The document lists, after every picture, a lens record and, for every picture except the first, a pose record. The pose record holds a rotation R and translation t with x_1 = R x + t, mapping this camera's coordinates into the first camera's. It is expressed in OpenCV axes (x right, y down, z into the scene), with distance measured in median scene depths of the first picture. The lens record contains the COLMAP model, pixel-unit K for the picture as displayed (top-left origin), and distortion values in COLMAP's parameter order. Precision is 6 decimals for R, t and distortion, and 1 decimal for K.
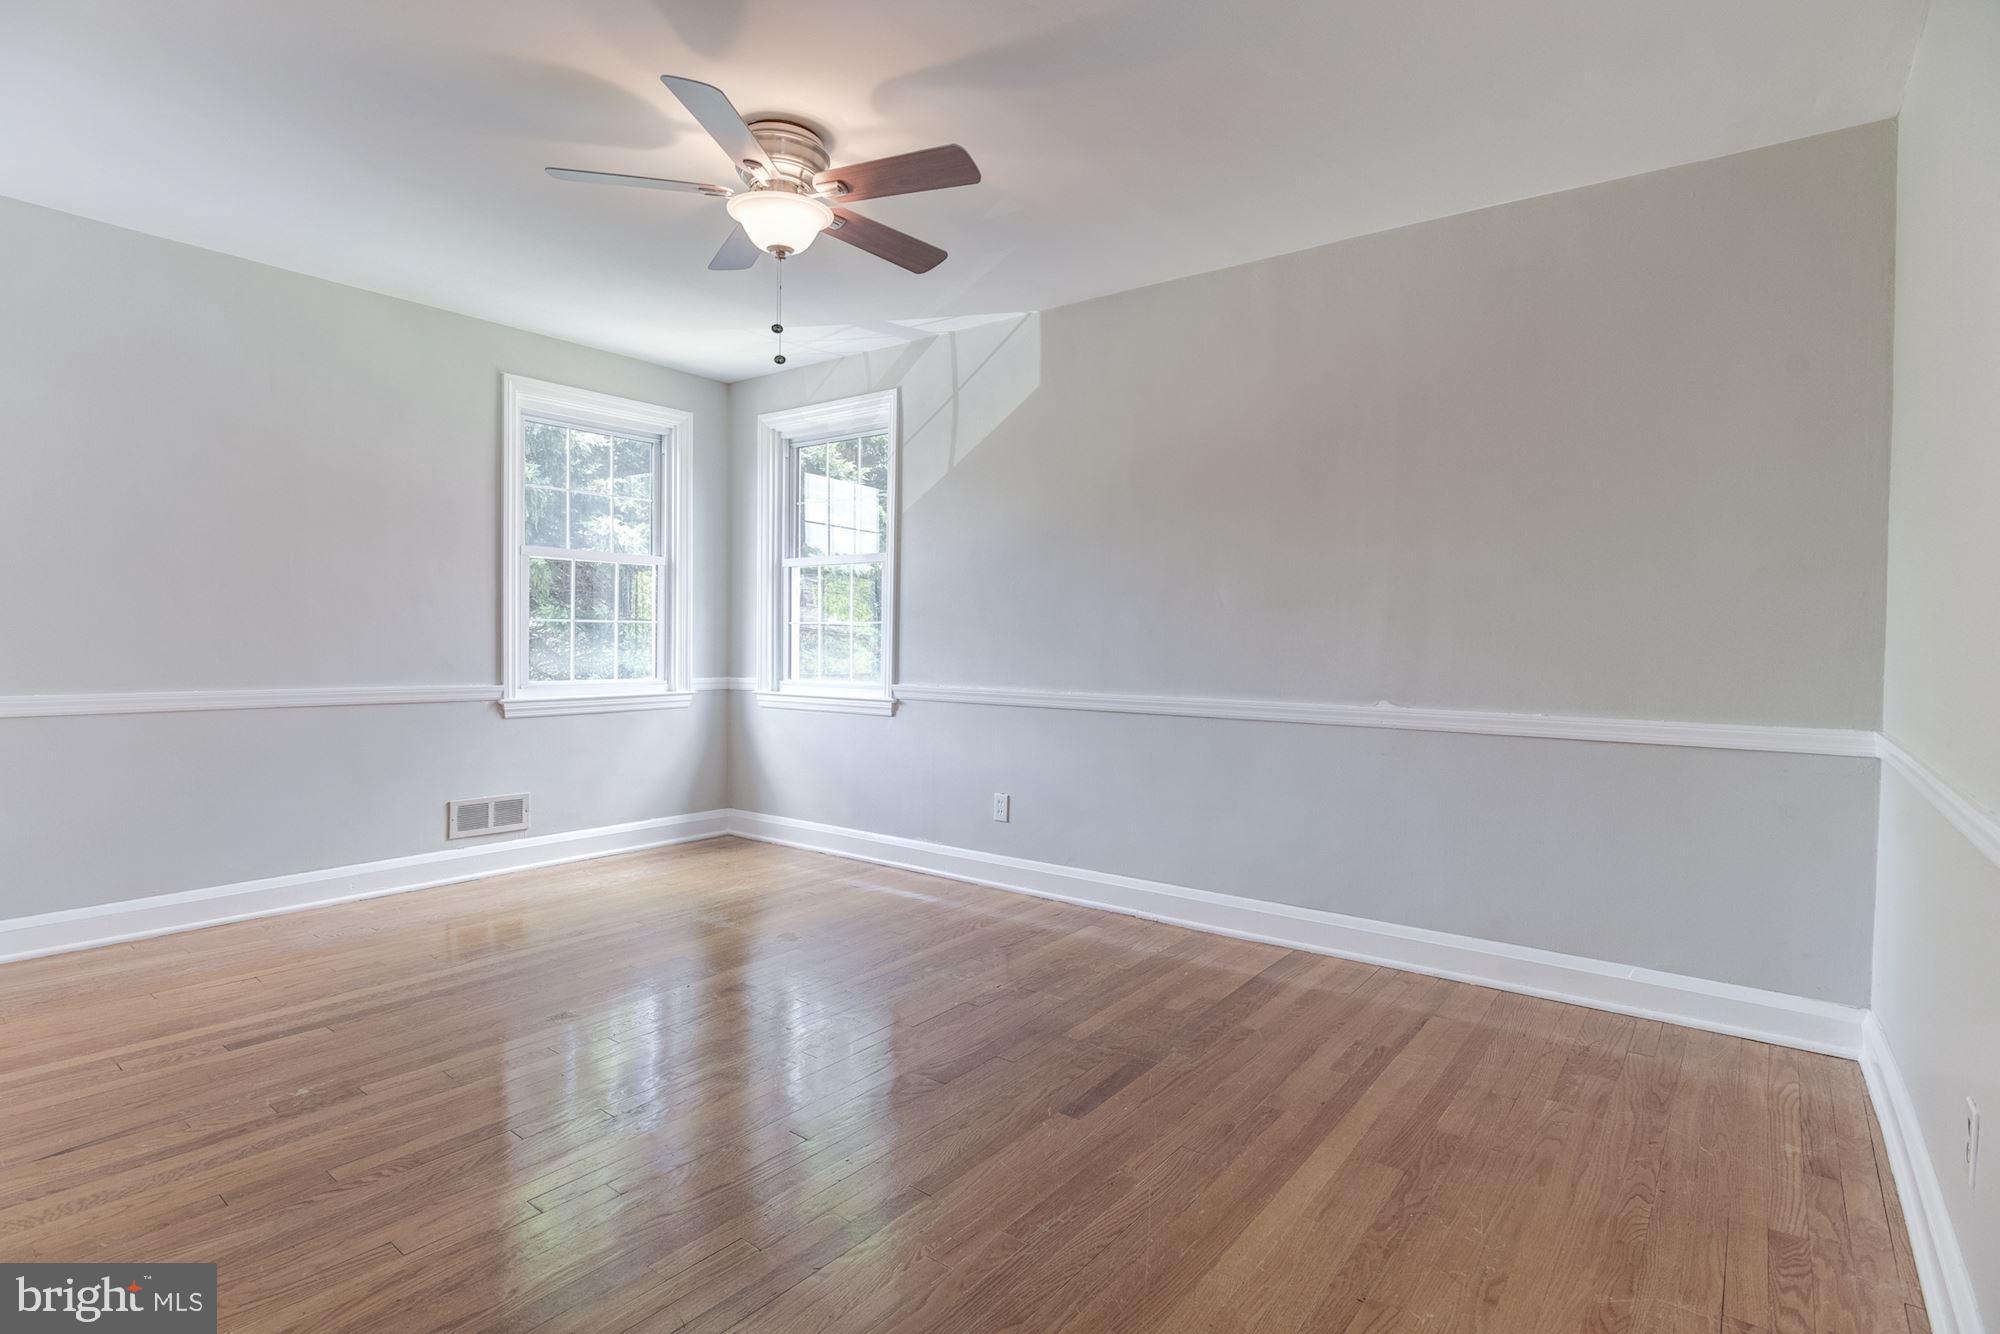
lens RADIAL K [[990.5, 0, 997.5], [0, 990.5, 656.3], [0, 0, 1]] dist [-0.007175, -0.000775]
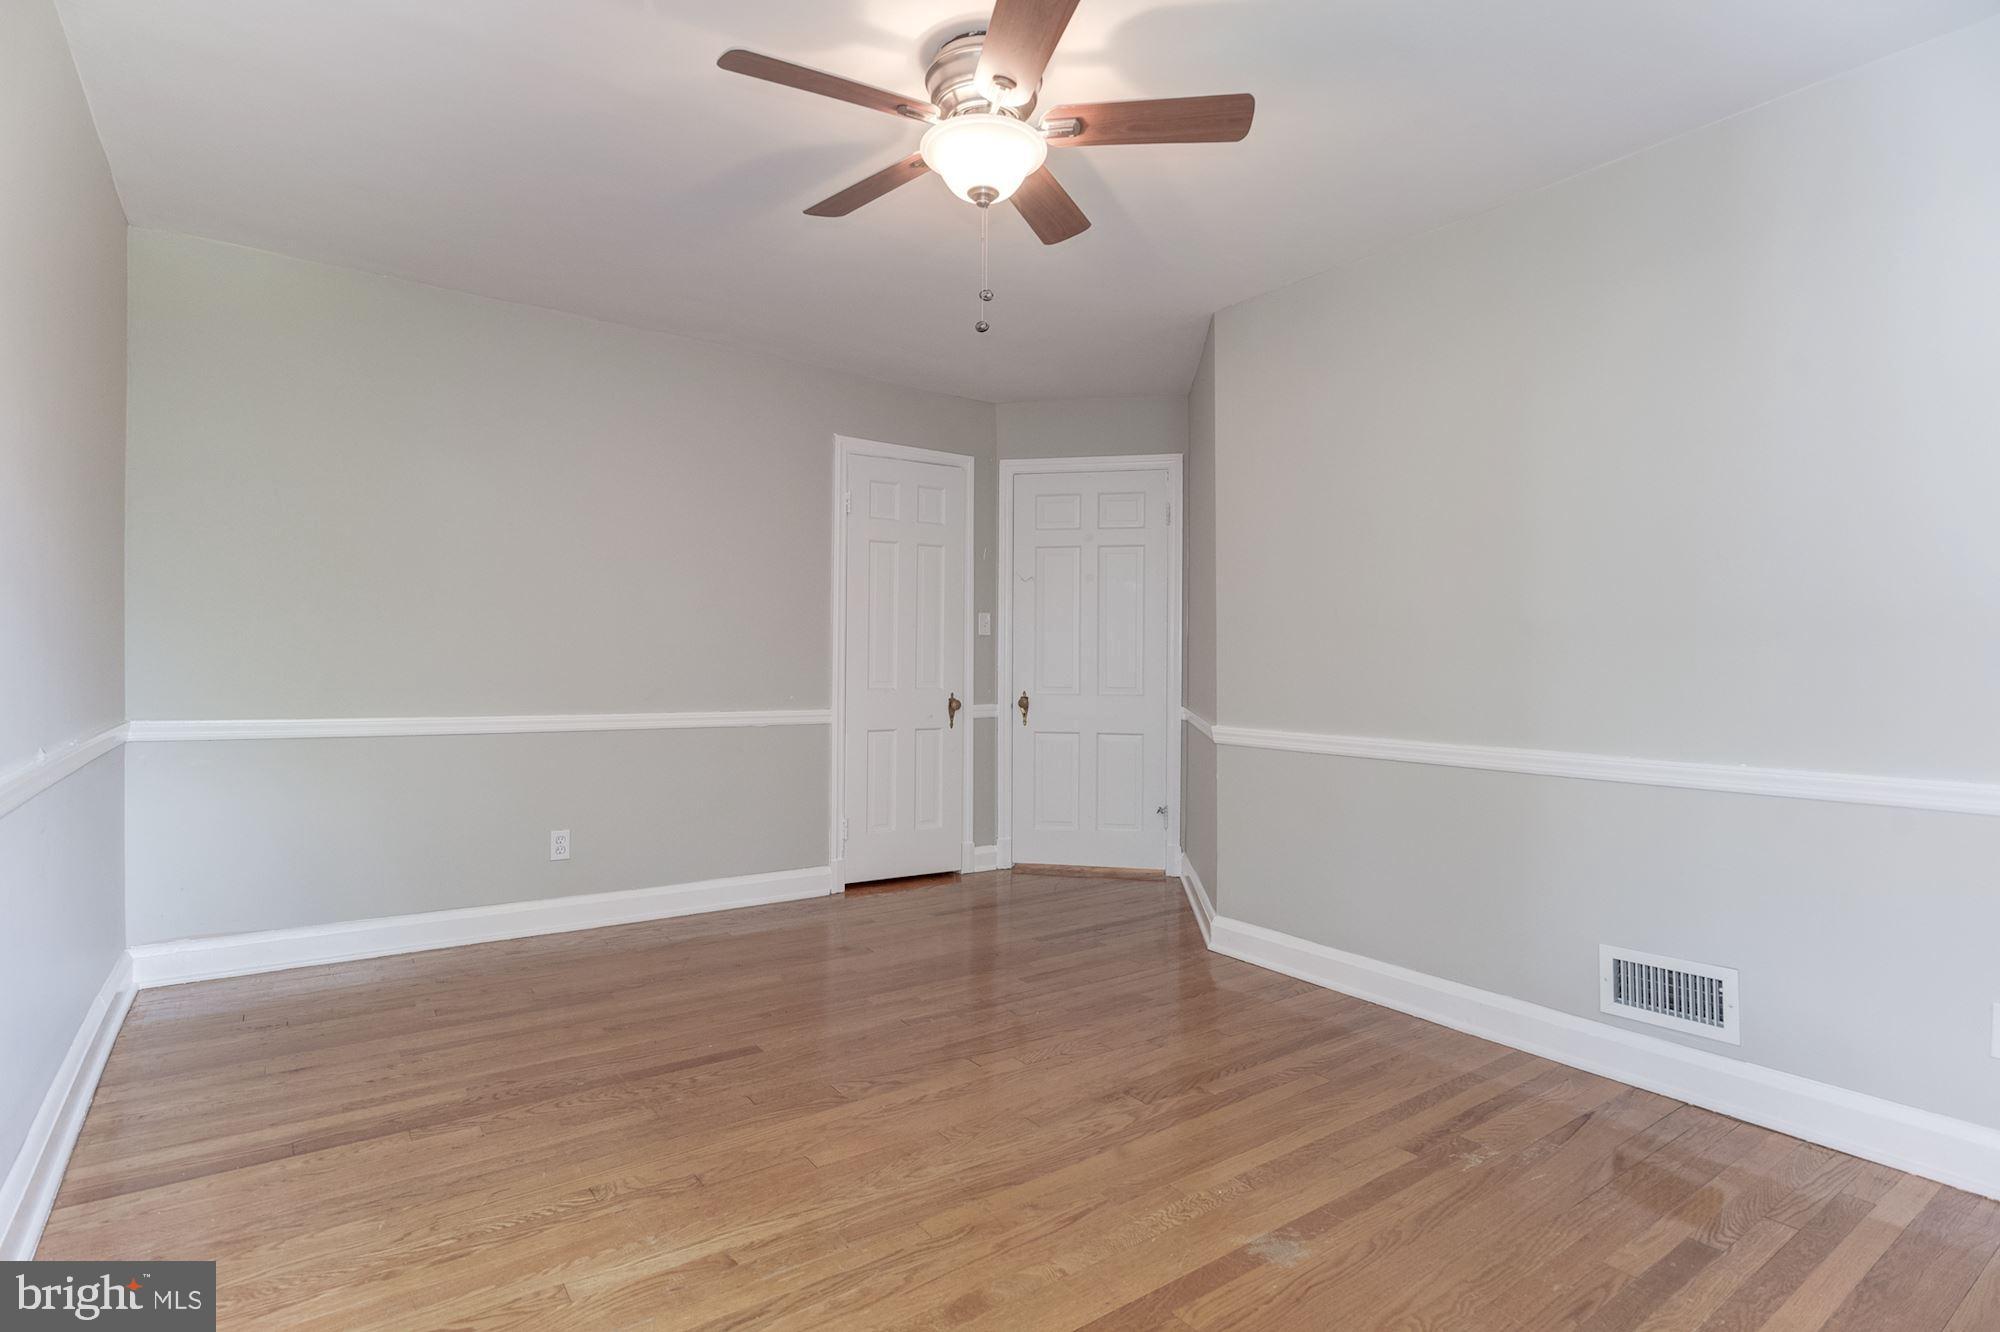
lens RADIAL K [[990.5, 0, 997.5], [0, 990.5, 655.3], [0, 0, 1]] dist [-0.007175, -0.000775]
pose [[-0.960013, -0.016600, 0.279463, -0.517531], [-0.010456, 0.999670, 0.023459, -0.050590], [-0.279760, 0.019599, -0.959870, 1.980859]]
